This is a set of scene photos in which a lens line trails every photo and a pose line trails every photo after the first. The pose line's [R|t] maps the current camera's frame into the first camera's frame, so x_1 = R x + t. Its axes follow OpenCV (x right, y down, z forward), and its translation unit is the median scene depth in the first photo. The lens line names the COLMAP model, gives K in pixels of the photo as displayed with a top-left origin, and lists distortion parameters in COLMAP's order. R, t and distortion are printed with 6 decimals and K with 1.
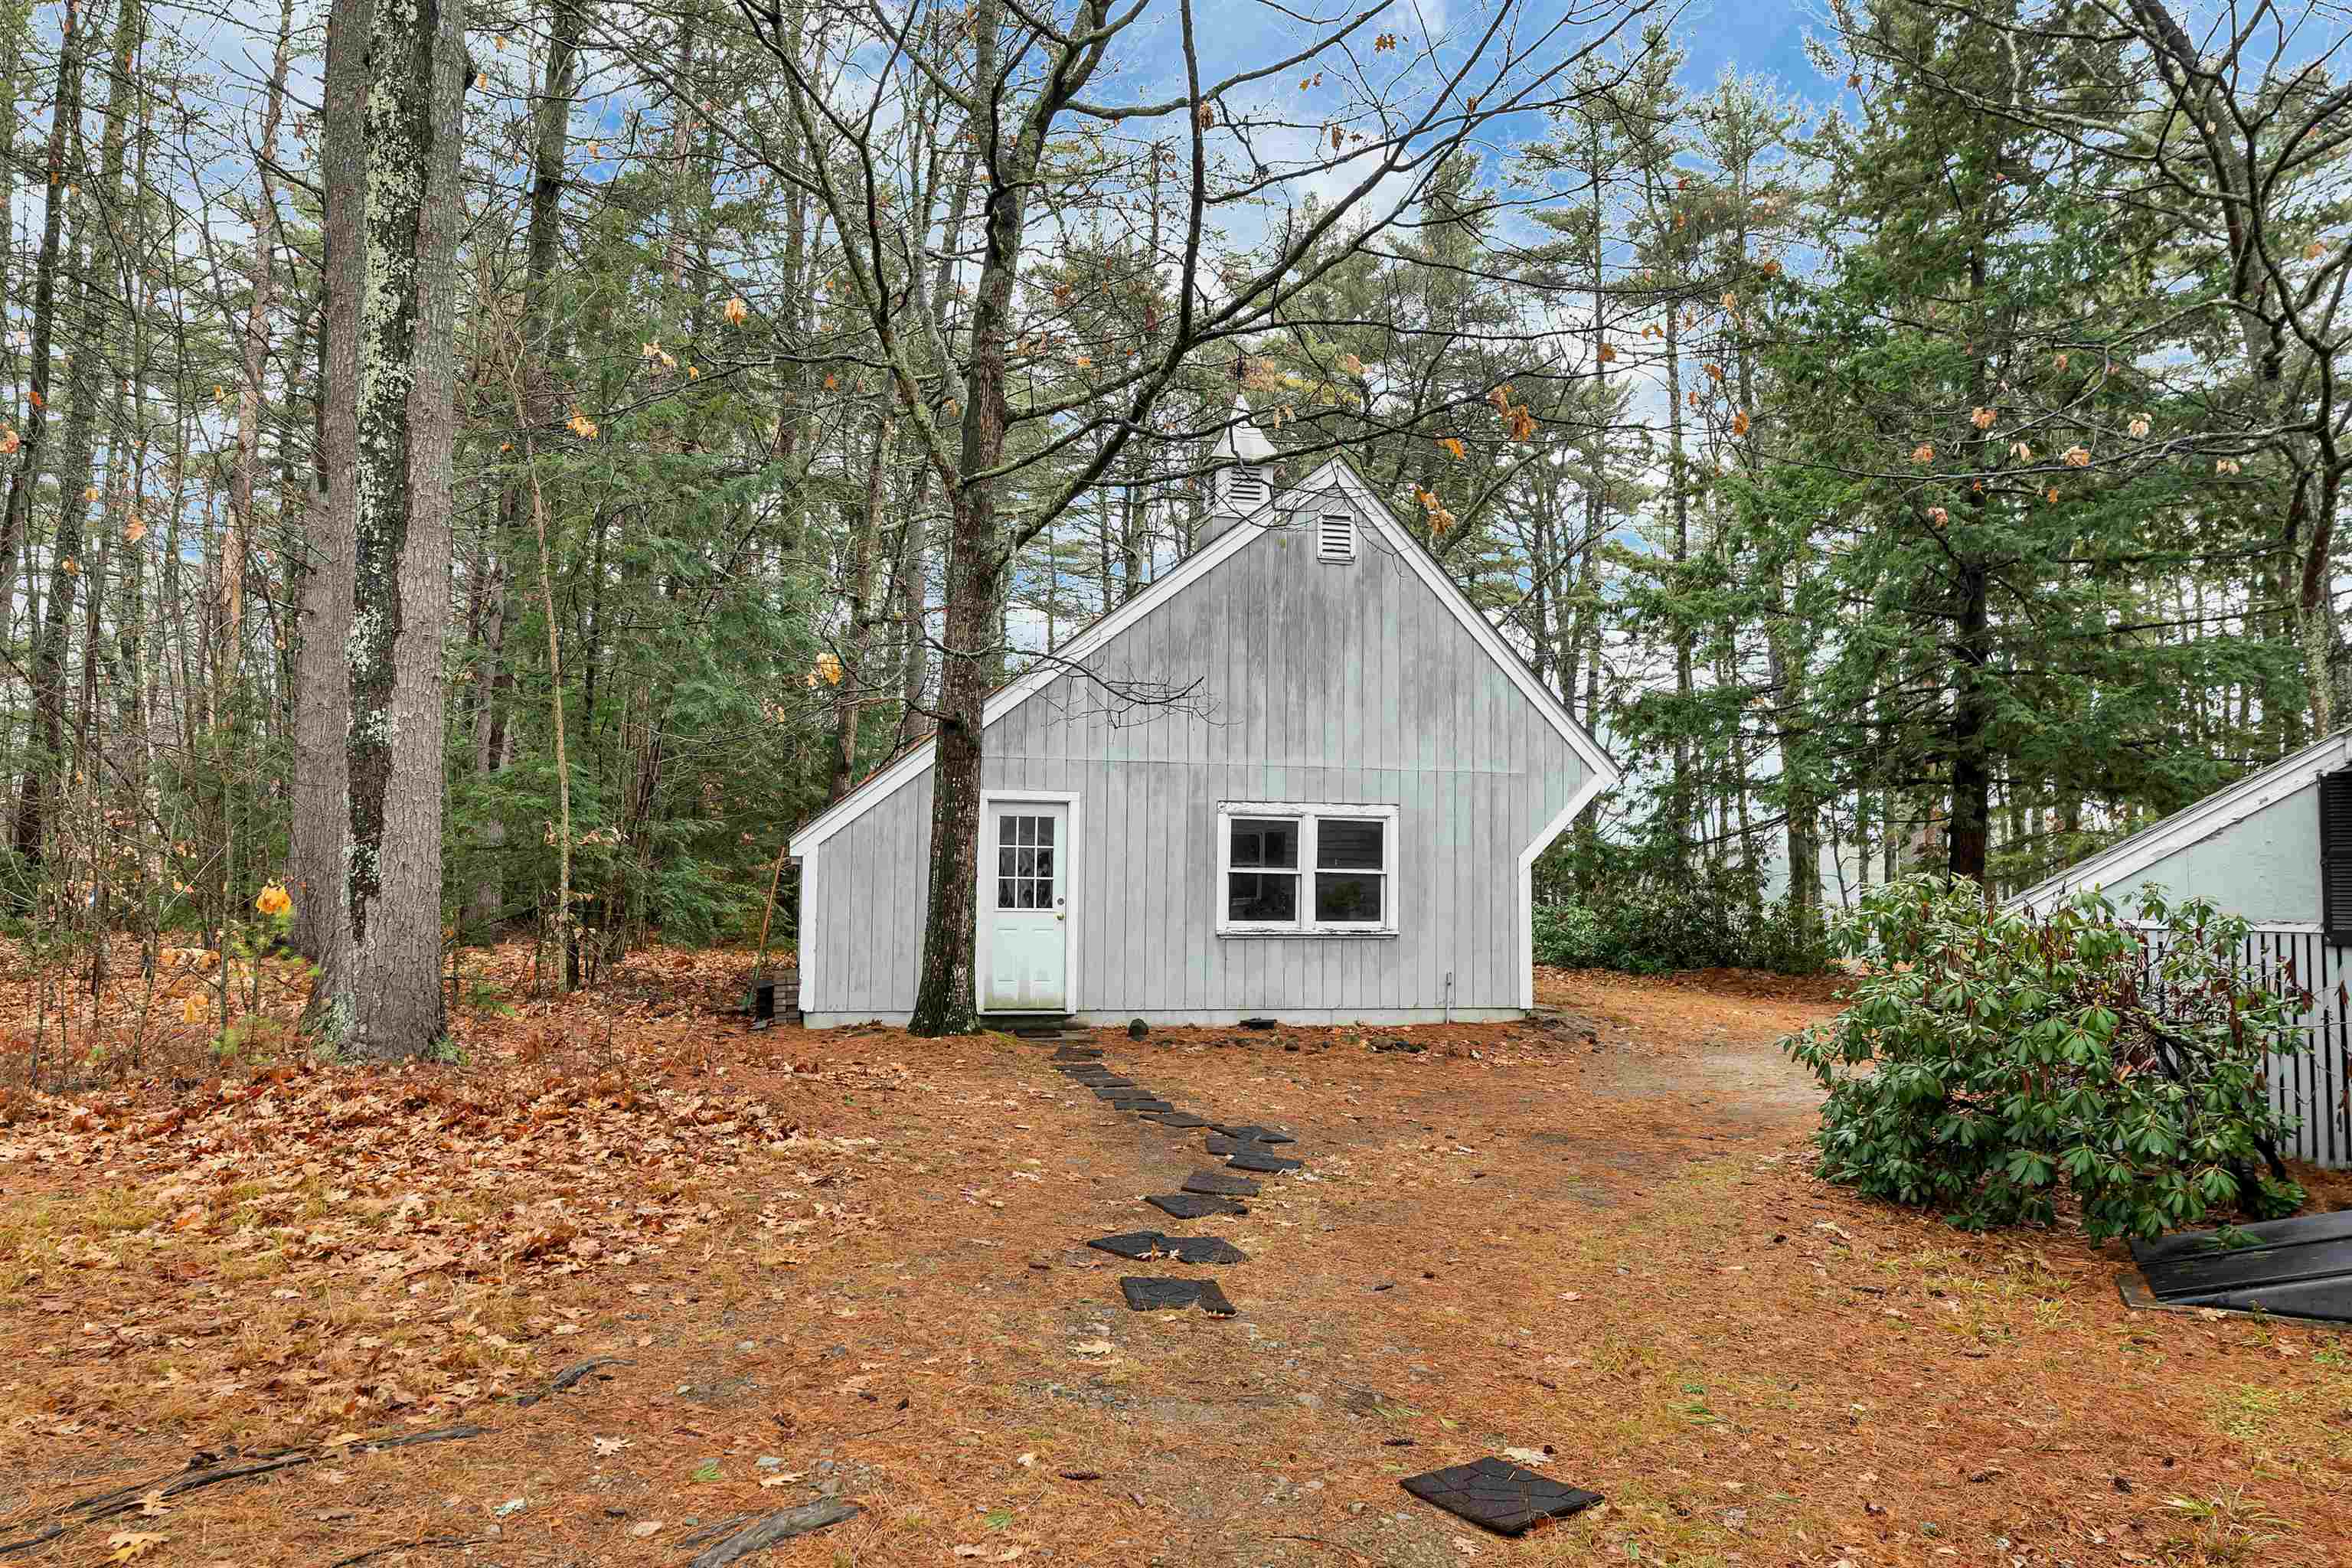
lens RADIAL K [[1584.2, 0, 1176.0], [0, 1584.2, 784.0], [0, 0, 1]] dist [-0.003097, -0.001643]
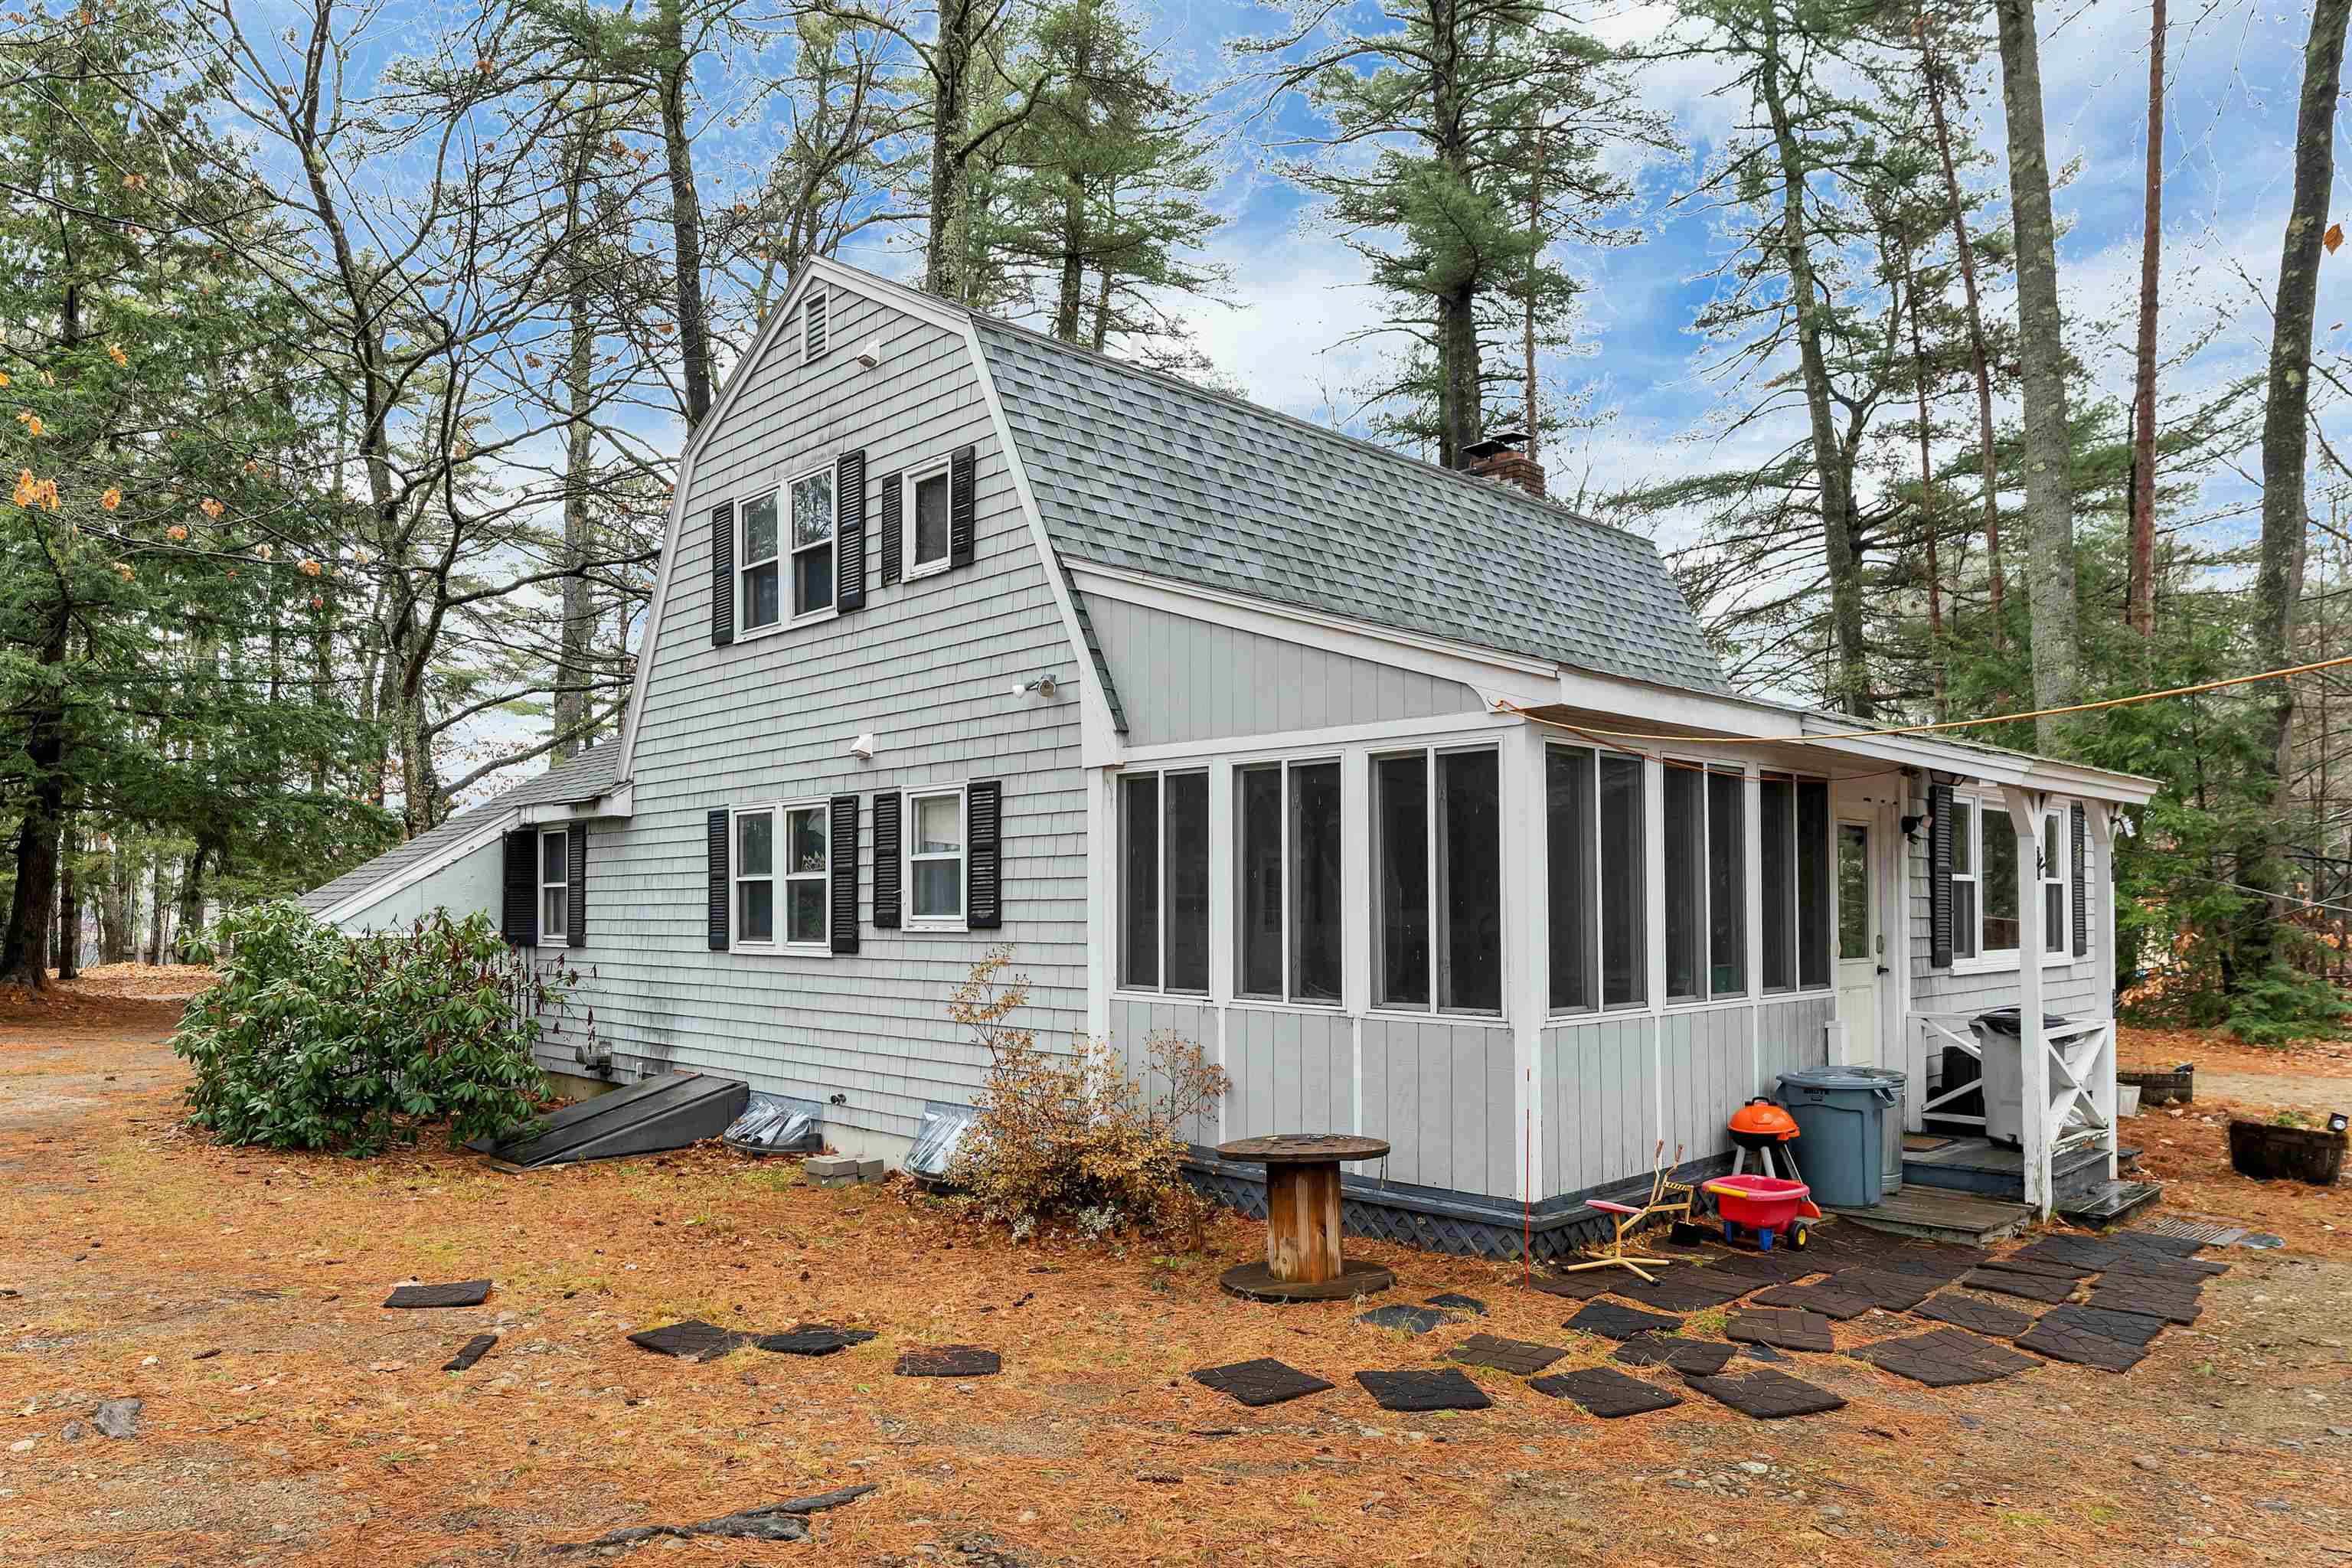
lens RADIAL K [[1503.3, 0, 1176.0], [0, 1503.3, 784.0], [0, 0, 1]] dist [0.000183, 0.000151]
pose [[0.338452, 0.069611, 0.938405, -0.489818], [-0.056657, 0.996958, -0.053520, -0.013913], [-0.939277, -0.035053, 0.341366, -0.098671]]
